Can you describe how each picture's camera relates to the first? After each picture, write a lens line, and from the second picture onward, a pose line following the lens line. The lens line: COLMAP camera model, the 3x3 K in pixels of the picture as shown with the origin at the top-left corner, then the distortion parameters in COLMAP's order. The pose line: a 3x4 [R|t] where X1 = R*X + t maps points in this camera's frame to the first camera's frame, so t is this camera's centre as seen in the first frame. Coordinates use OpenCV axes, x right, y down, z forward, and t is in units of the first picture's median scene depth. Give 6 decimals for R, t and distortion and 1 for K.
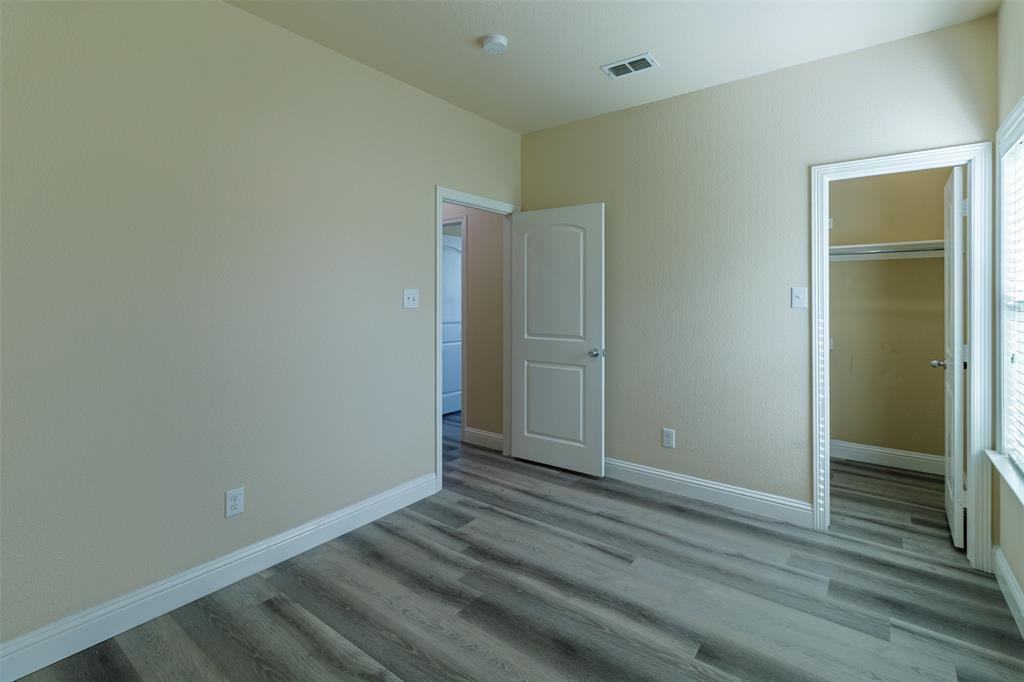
lens RADIAL K [[470.7, 0, 529.3], [0, 470.7, 296.0], [0, 0, 1]] dist [0.002912, 0.000131]
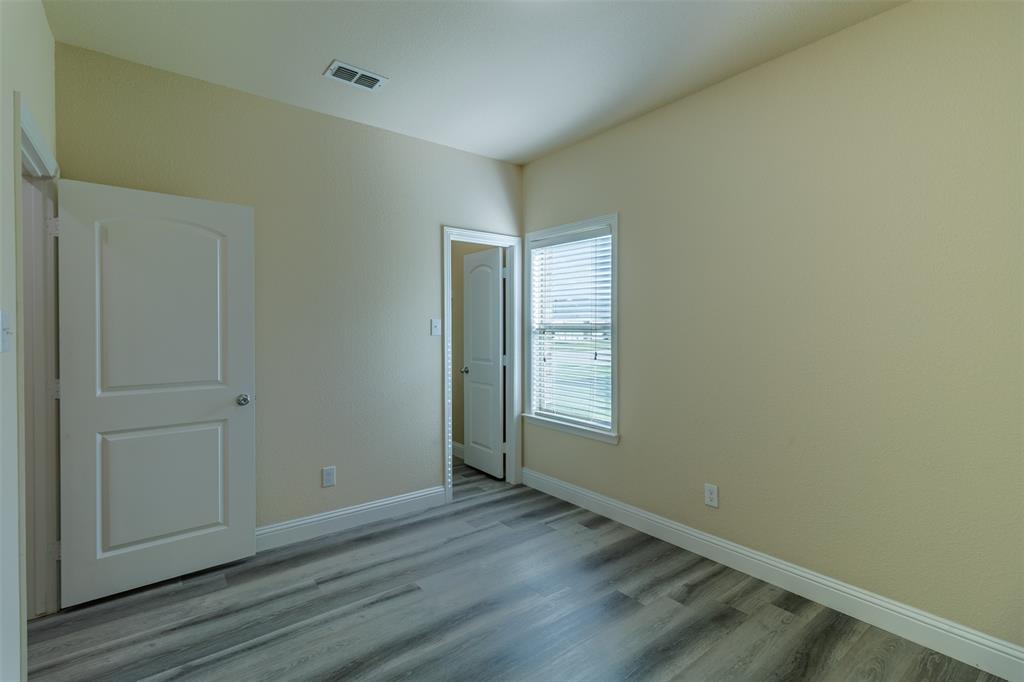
lens RADIAL K [[470.7, 0, 513.8], [0, 470.7, 331.0], [0, 0, 1]] dist [0.002912, 0.000131]
pose [[0.282984, -0.007087, 0.959098, -0.585096], [0.002726, 0.999975, 0.006584, 0.005904], [-0.959121, 0.000751, 0.282996, 0.439604]]
